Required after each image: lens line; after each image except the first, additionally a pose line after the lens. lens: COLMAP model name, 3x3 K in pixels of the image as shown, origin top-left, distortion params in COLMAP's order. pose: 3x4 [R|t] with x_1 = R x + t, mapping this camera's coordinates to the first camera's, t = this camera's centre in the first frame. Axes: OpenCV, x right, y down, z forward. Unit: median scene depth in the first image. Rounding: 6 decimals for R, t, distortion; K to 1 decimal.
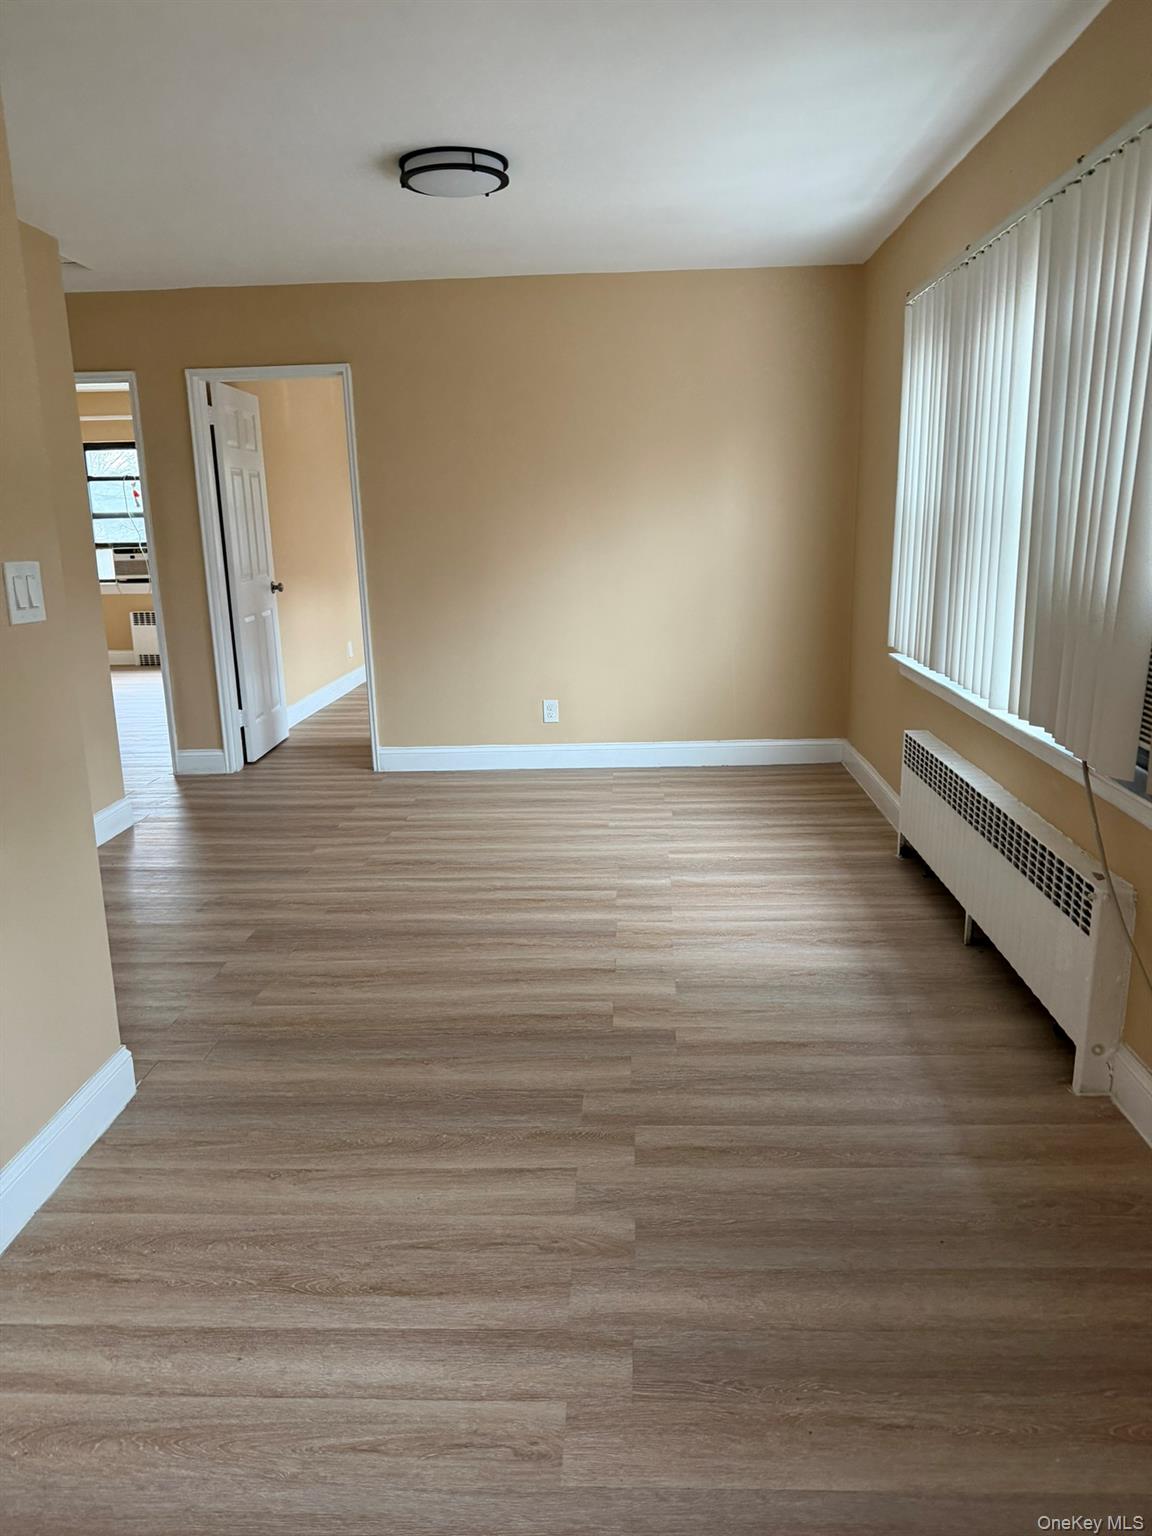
lens RADIAL K [[1066.8, 0, 589.0], [0, 1066.8, 772.6], [0, 0, 1]] dist [-0.007484, -0.023462]
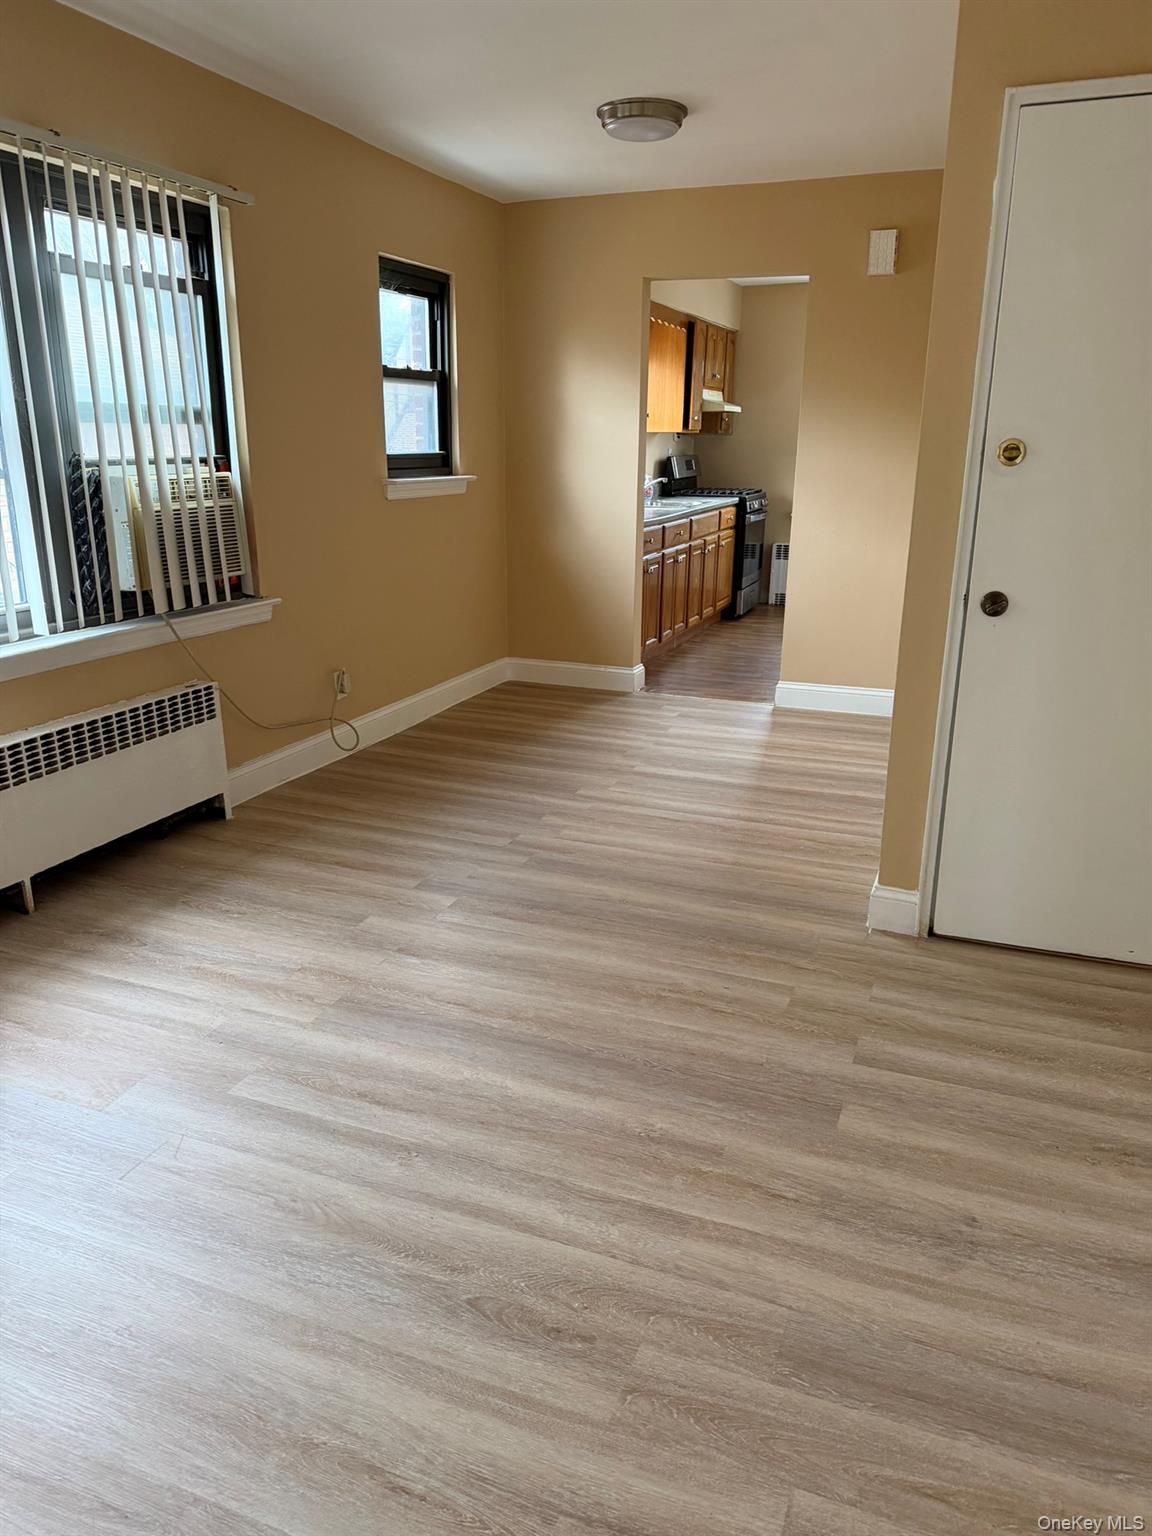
lens RADIAL K [[1066.8, 0, 590.0], [0, 1066.8, 805.8], [0, 0, 1]] dist [-0.007484, -0.023462]
pose [[-0.951846, -0.089885, 0.293104, -0.661189], [0.079756, 0.850536, 0.519834, -0.639271], [-0.296021, 0.518179, -0.802410, 2.773970]]
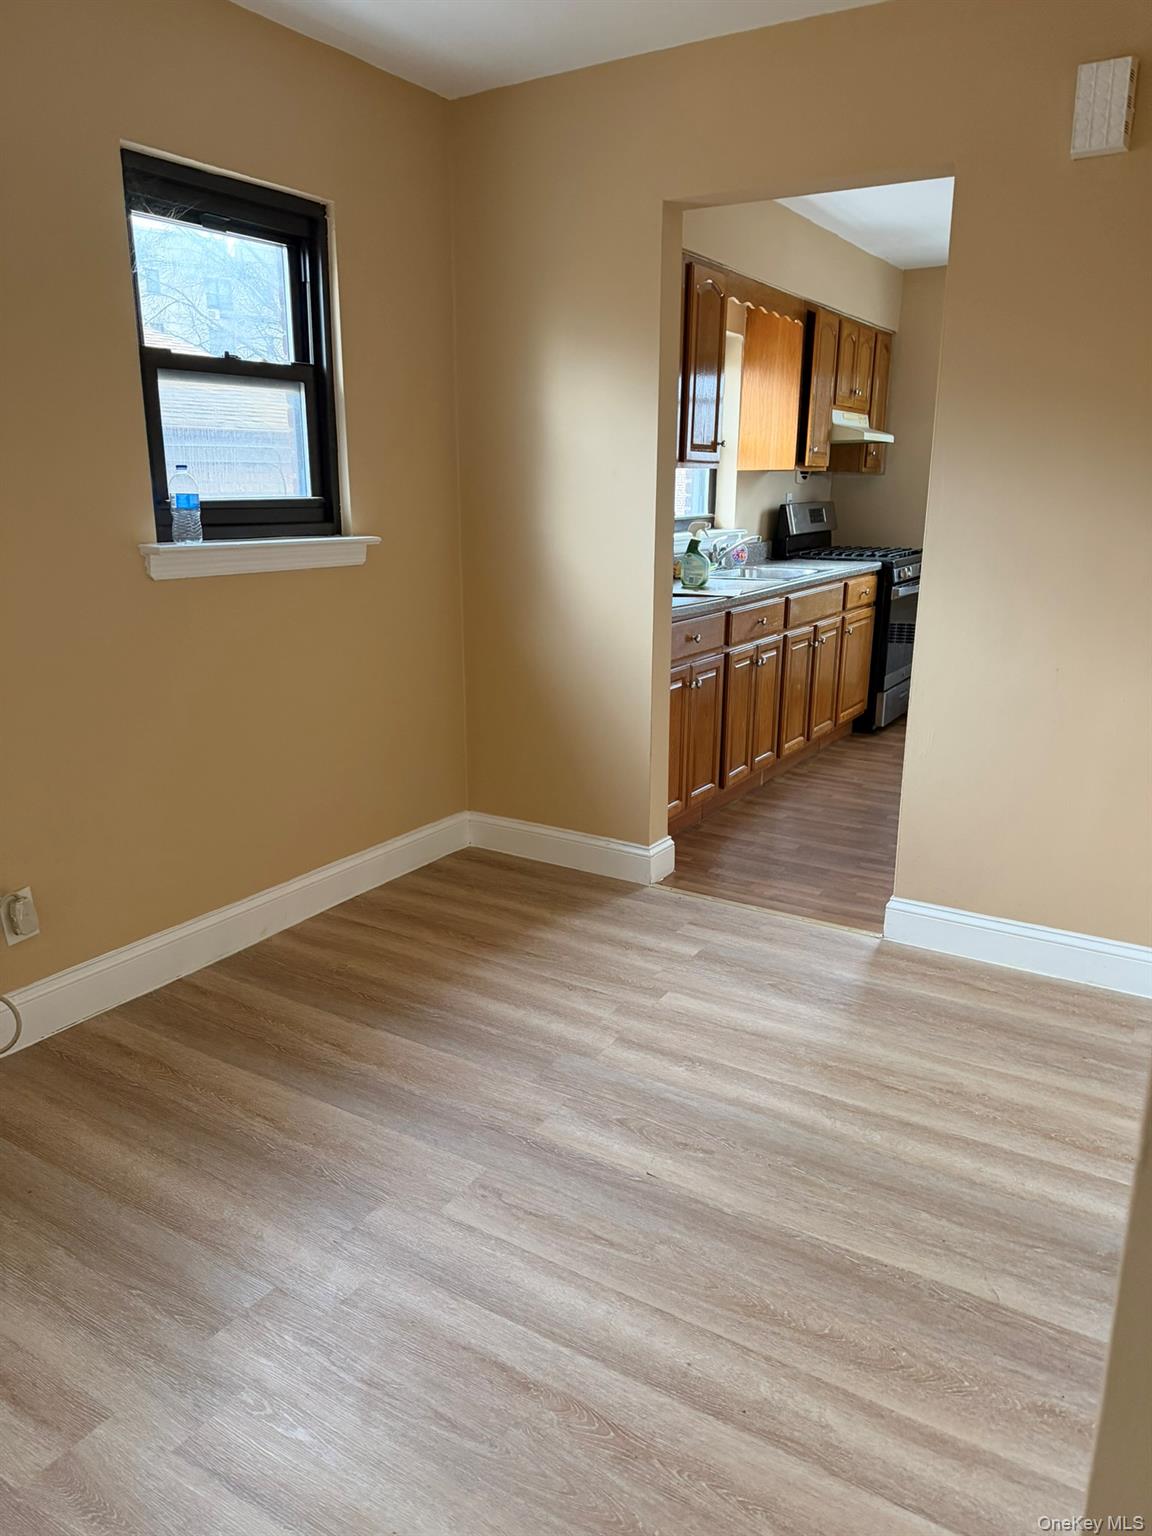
lens RADIAL K [[1066.8, 0, 584.0], [0, 1066.8, 769.7], [0, 0, 1]] dist [-0.007484, -0.023462]
pose [[-0.875233, -0.110432, 0.470927, -0.601968], [0.123272, 0.890517, 0.437931, -0.311780], [-0.467730, 0.441344, -0.765797, 1.458659]]
